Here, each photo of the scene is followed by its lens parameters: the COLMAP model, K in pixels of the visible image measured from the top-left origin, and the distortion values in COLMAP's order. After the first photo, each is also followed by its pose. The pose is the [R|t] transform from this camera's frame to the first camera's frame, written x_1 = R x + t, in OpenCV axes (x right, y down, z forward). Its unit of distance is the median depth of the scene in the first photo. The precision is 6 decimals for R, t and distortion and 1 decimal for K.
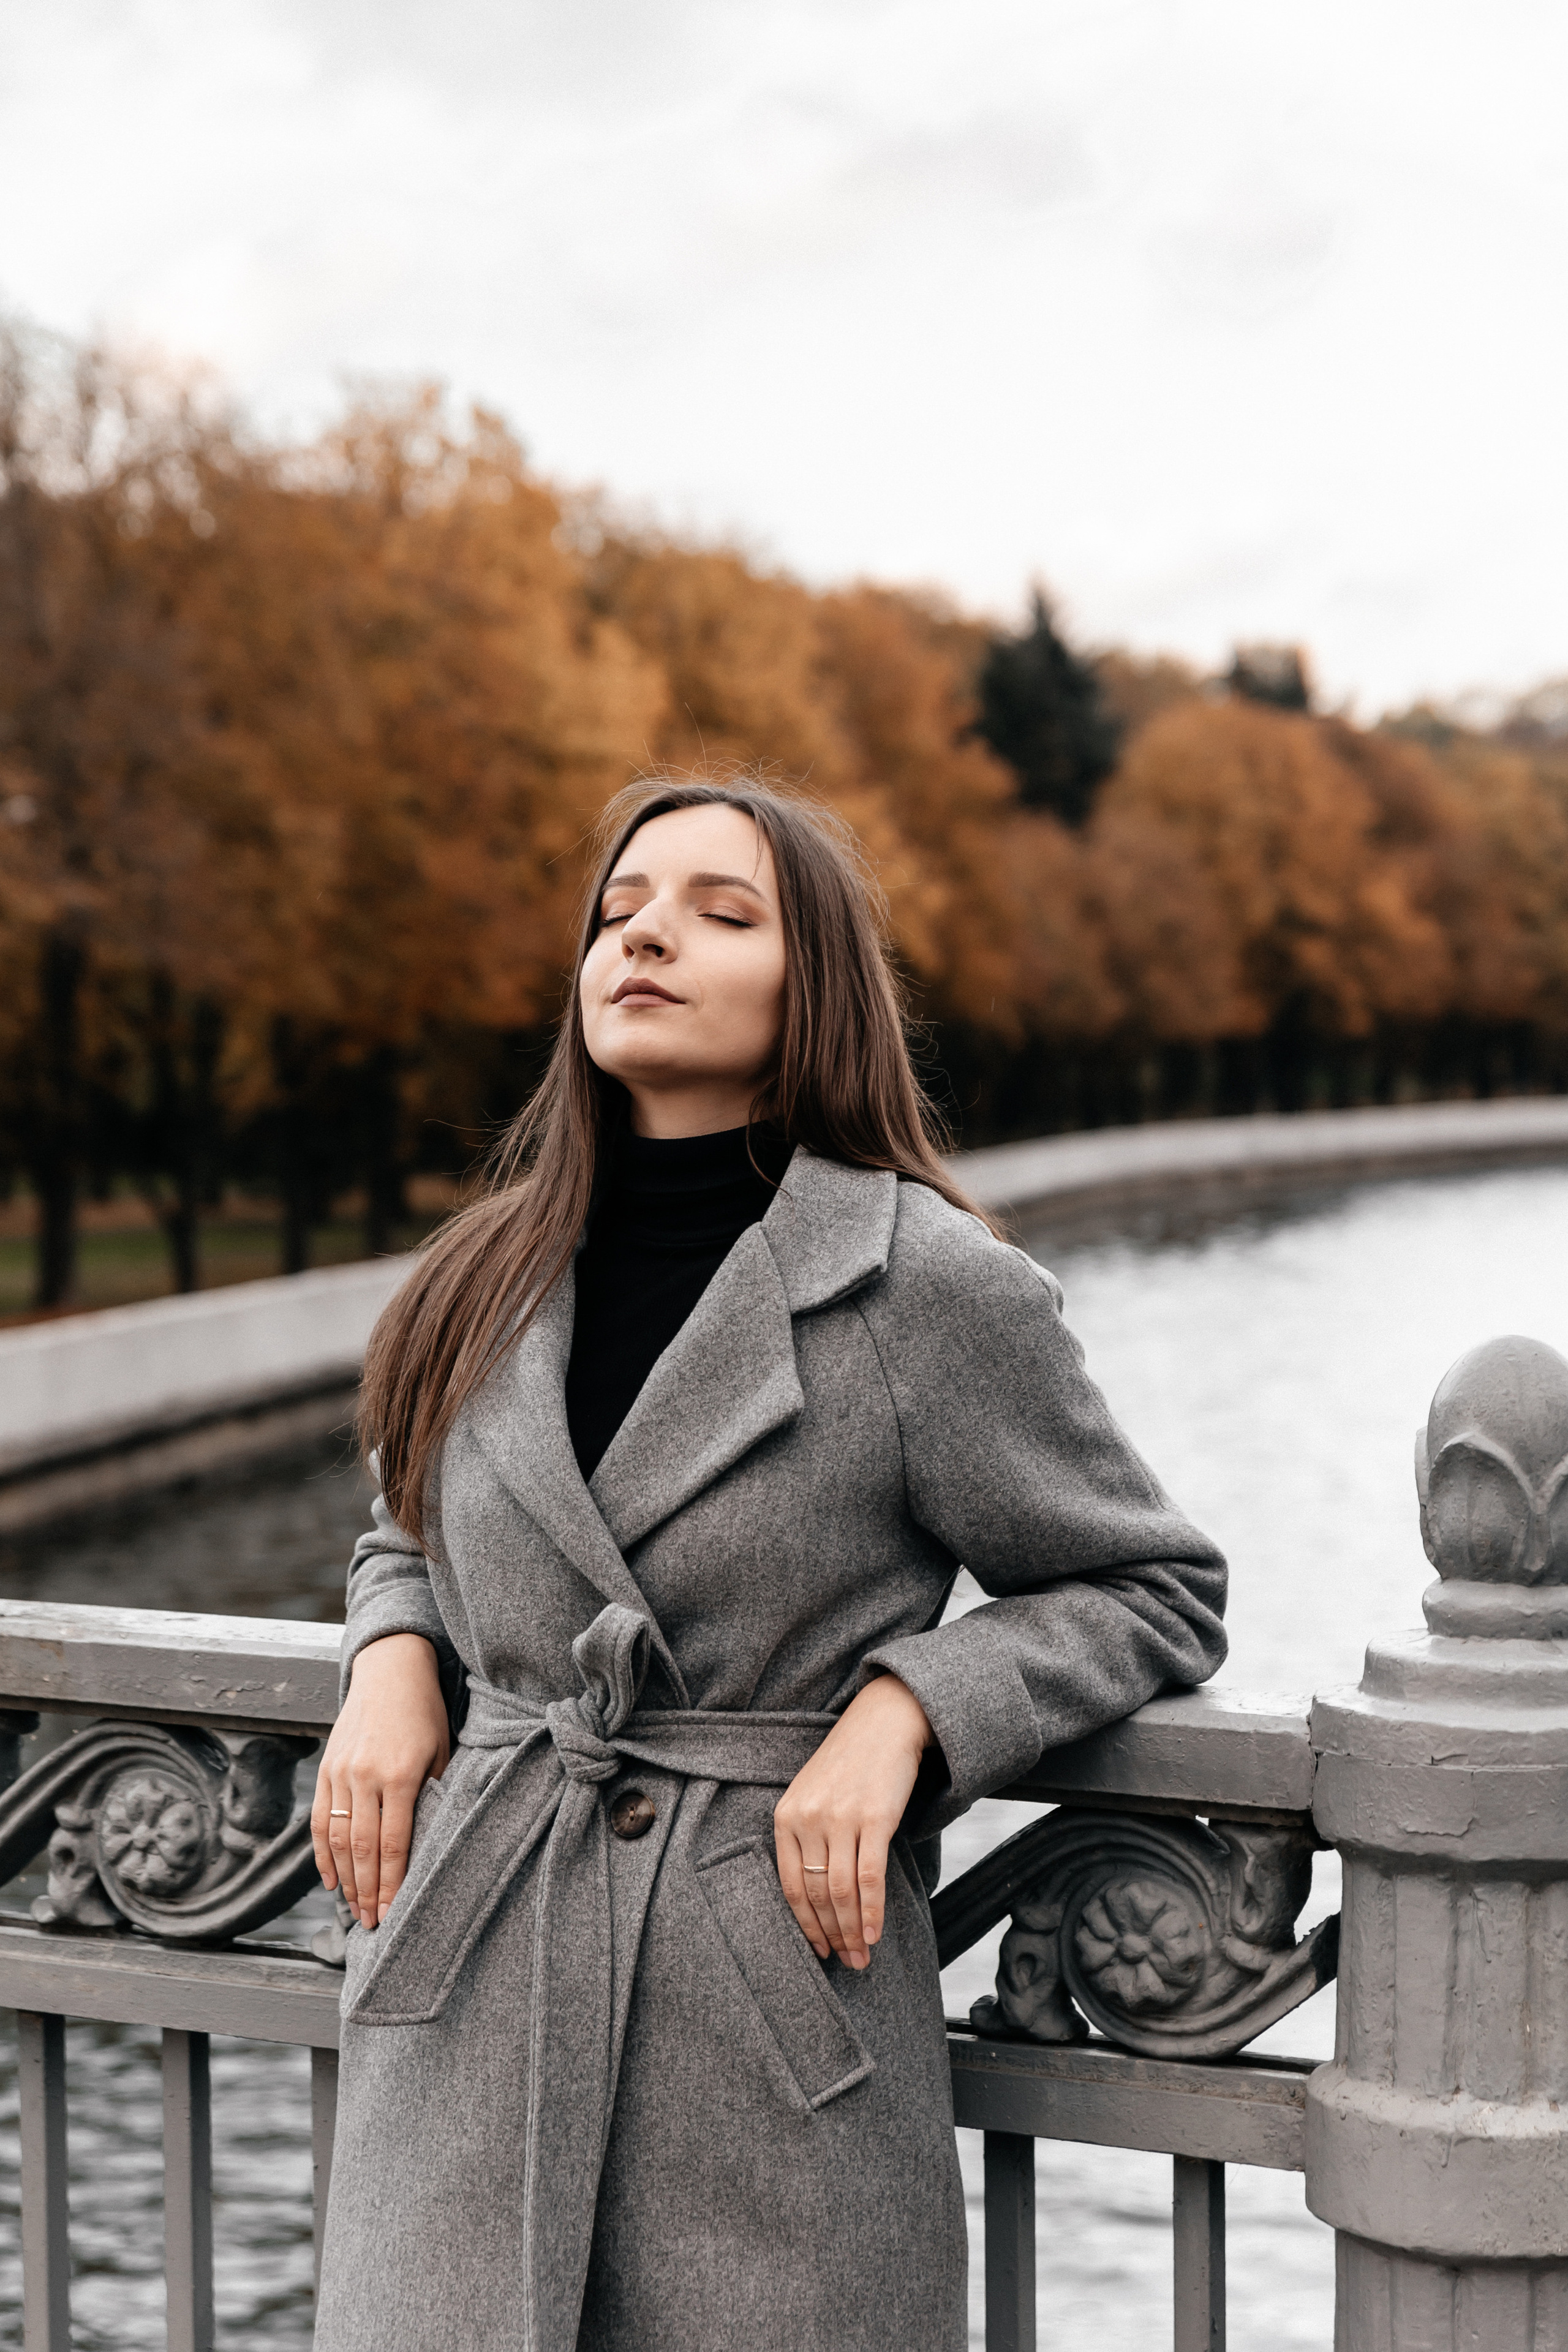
lens RADIAL K [[4522.3, 0, 784.0], [0, 4522.3, 1176.0], [0, 0, 1]] dist [0.014022, -0.159215]
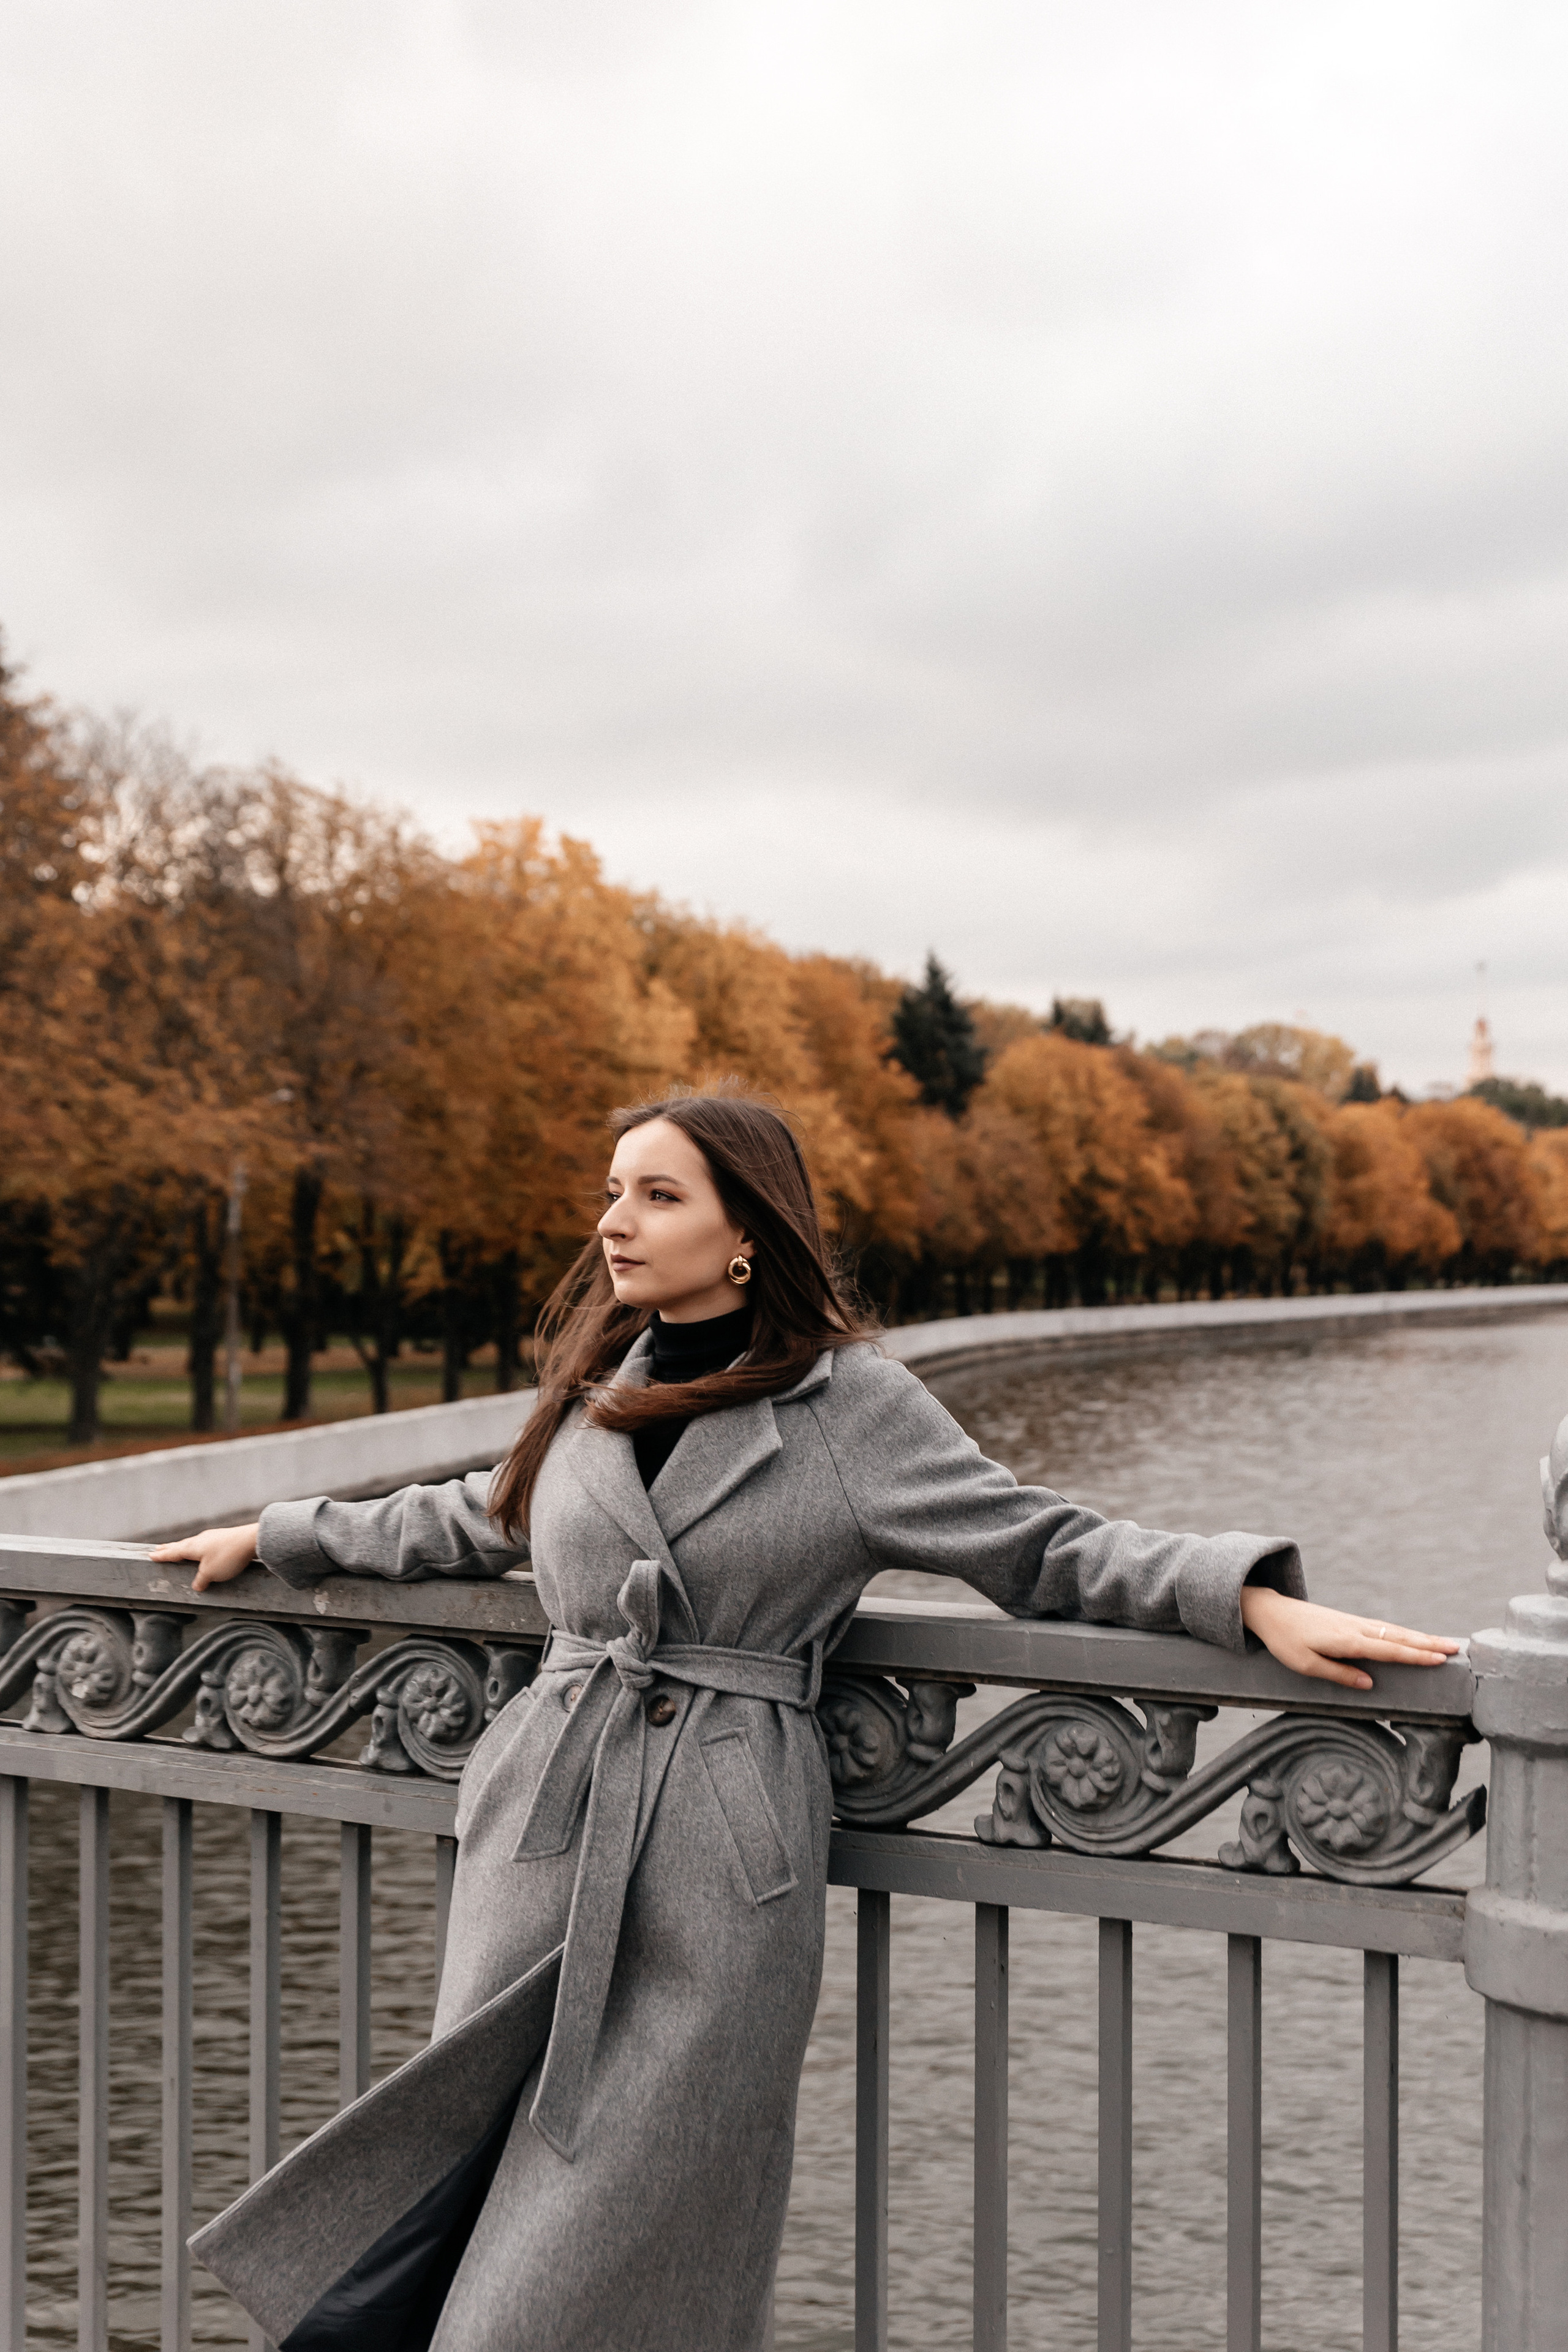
lens RADIAL K [[2930.0, 0, 784.0], [0, 2930.0, 1176.0], [0, 0, 1]] dist [-0.020524, -0.010095]
pose [[0.999868, 0.013899, 0.008380, -0.100736], [-0.013404, 0.998313, -0.056501, 0.017485], [-0.009151, 0.056381, 0.998367, 0.029280]]
